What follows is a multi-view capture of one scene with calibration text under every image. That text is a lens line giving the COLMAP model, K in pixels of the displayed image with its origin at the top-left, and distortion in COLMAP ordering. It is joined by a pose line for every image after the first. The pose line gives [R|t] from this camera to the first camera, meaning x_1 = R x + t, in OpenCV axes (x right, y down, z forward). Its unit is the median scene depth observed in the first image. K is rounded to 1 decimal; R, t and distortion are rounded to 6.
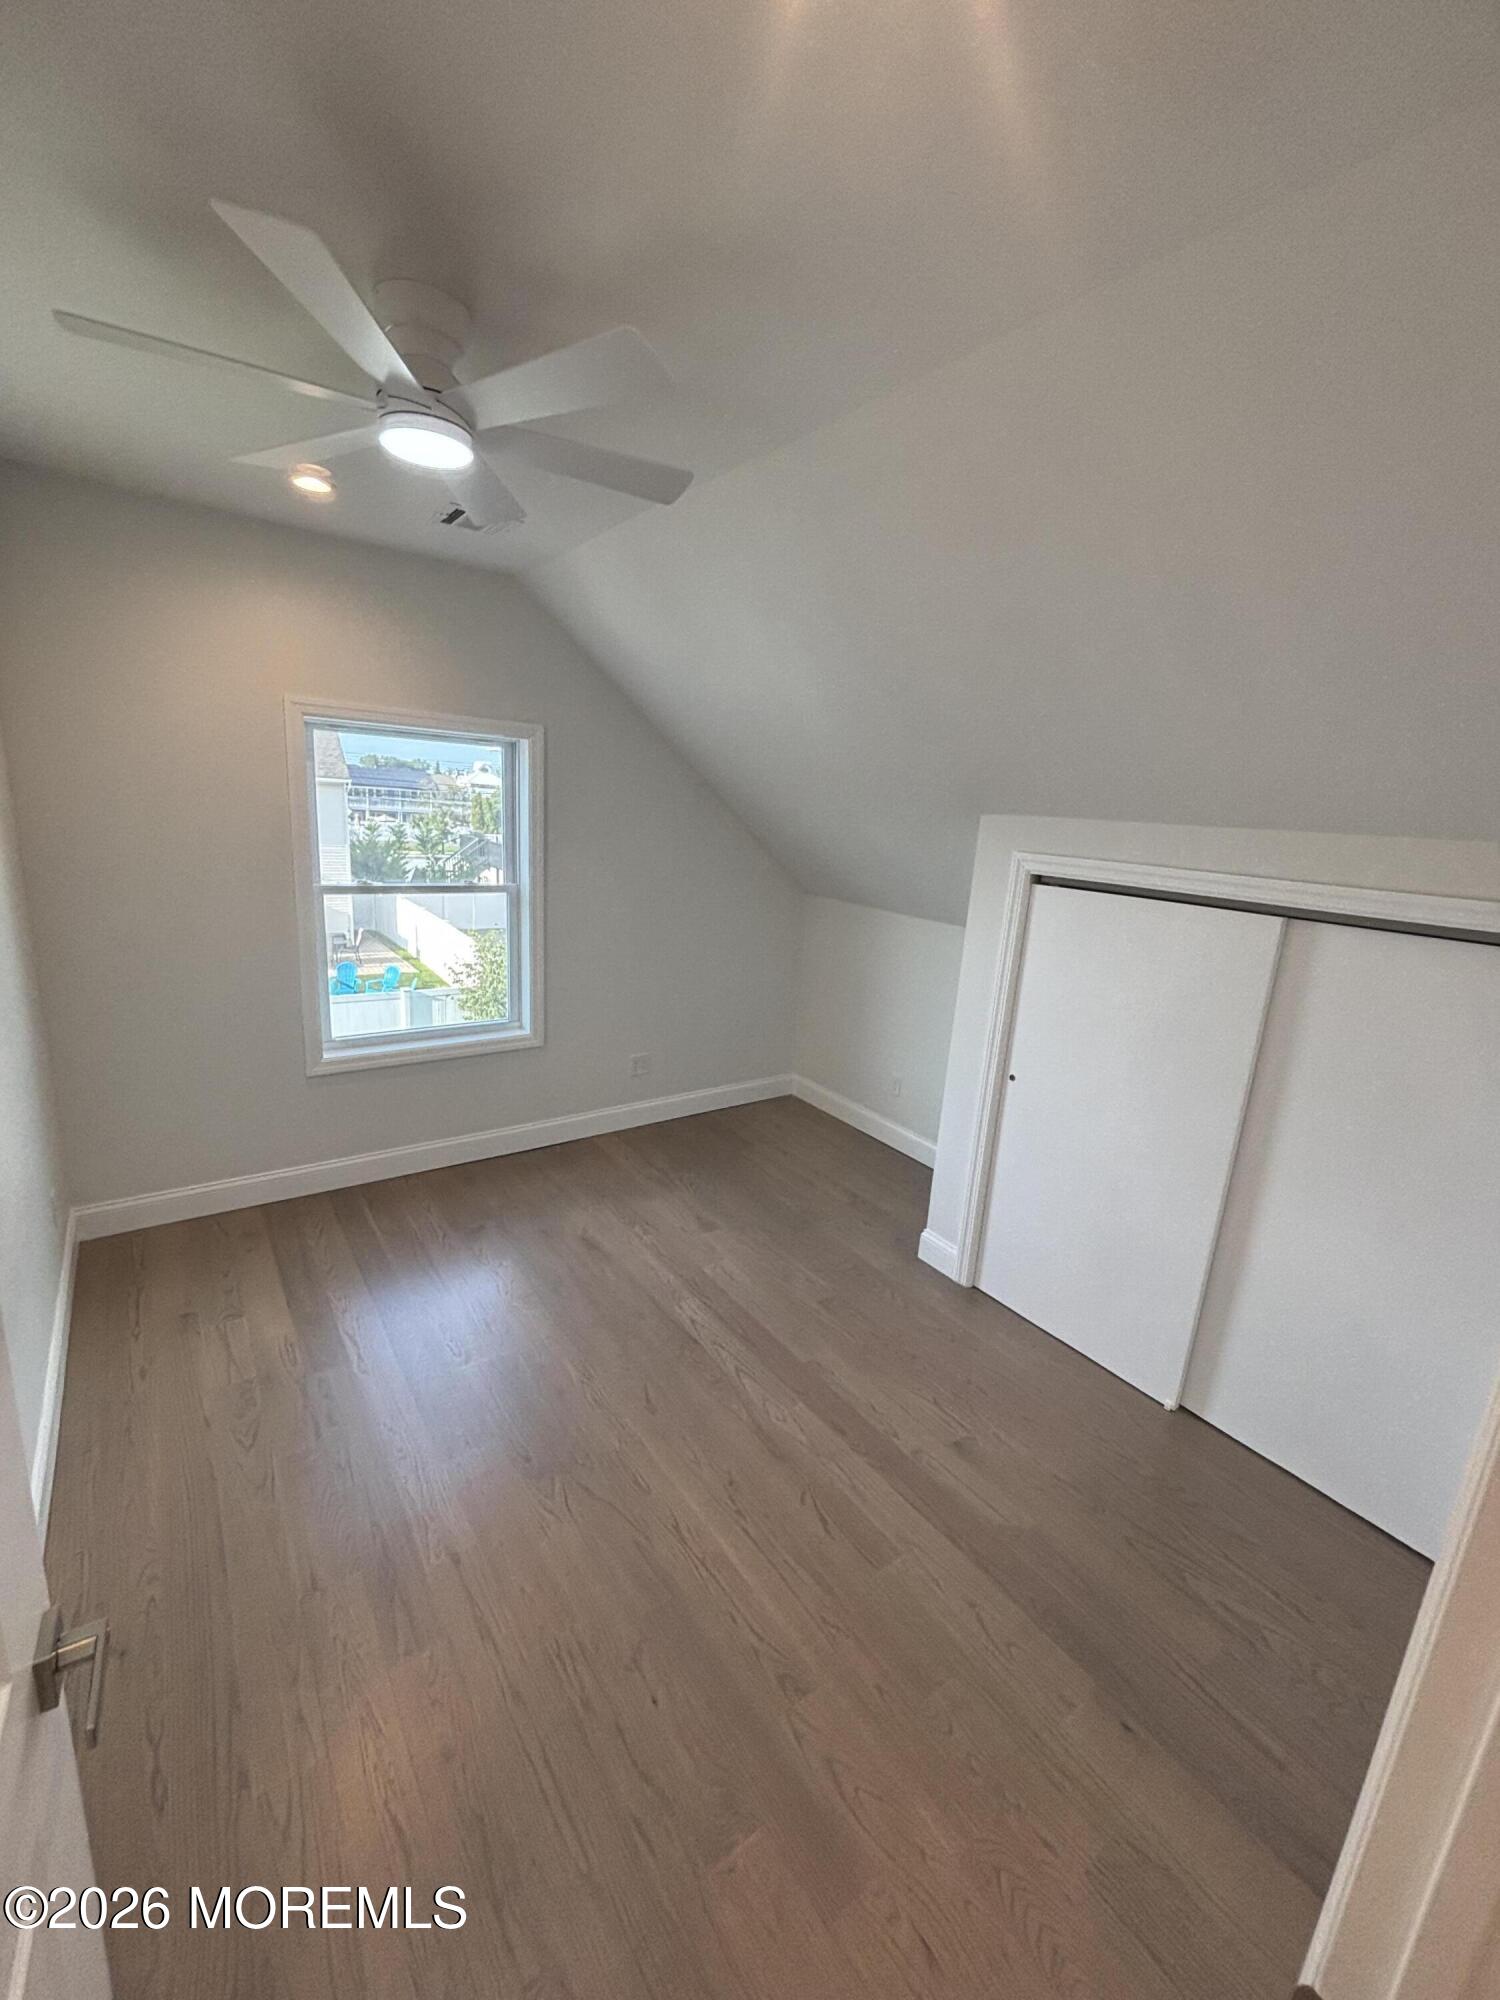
lens RADIAL K [[809.5, 0, 746.6], [0, 809.5, 996.1], [0, 0, 1]] dist [0.001599, 0.000149]
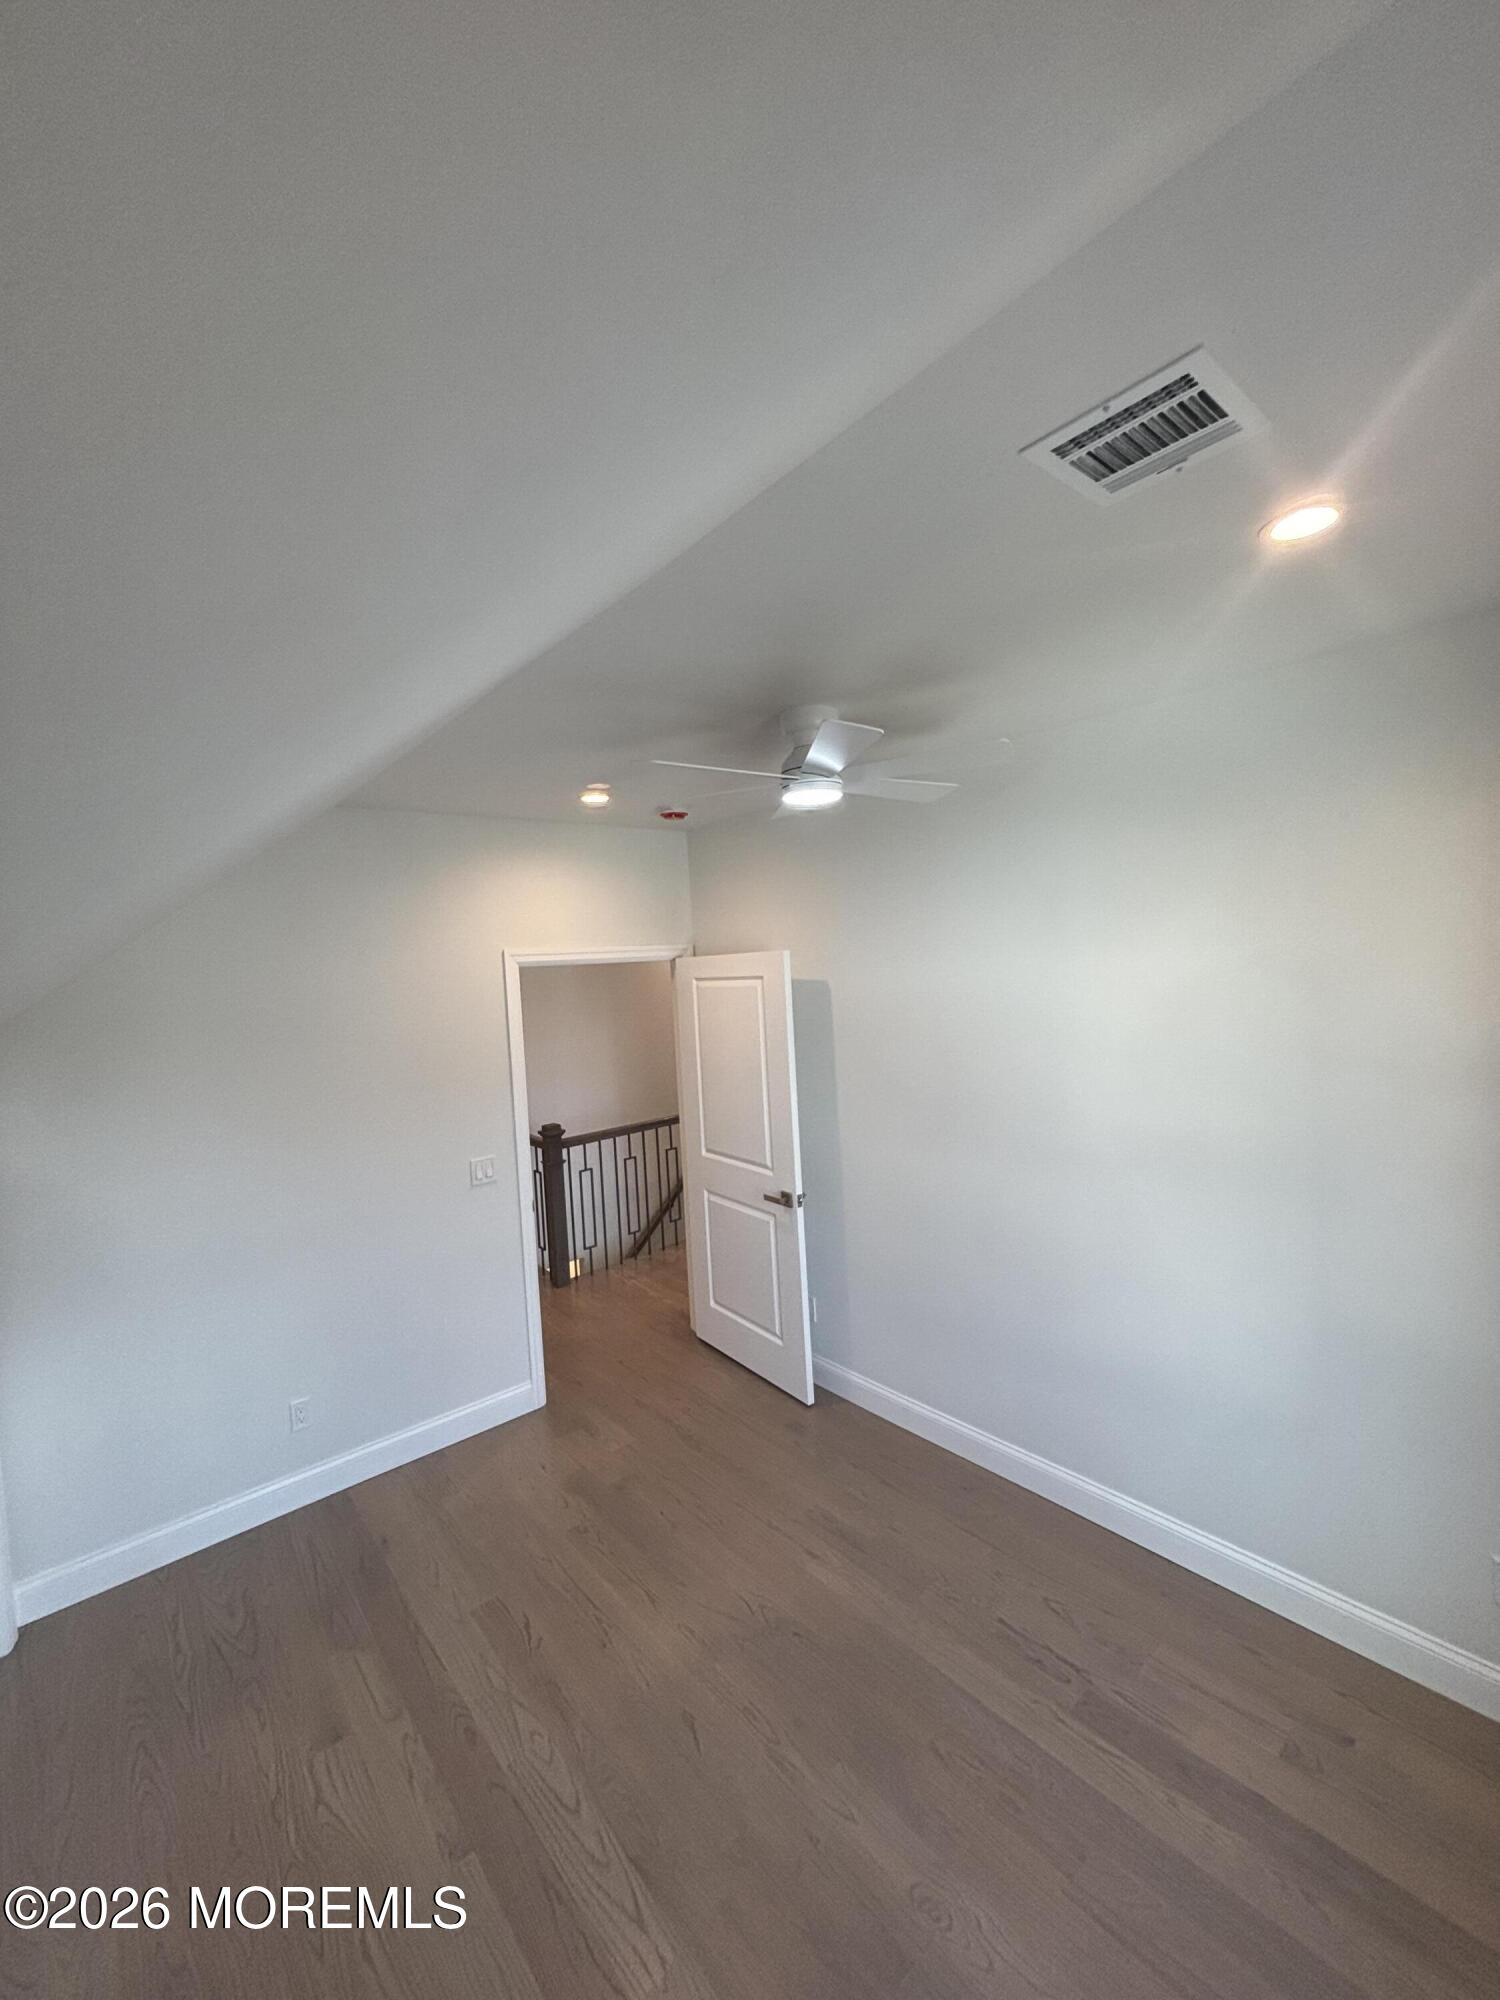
lens RADIAL K [[809.5, 0, 746.6], [0, 809.5, 996.1], [0, 0, 1]] dist [0.001599, 0.000149]
pose [[-0.997603, -0.009805, -0.068504, -0.030931], [-0.027890, 0.962921, 0.268339, -0.126665], [0.063333, 0.269606, -0.960886, 0.442569]]
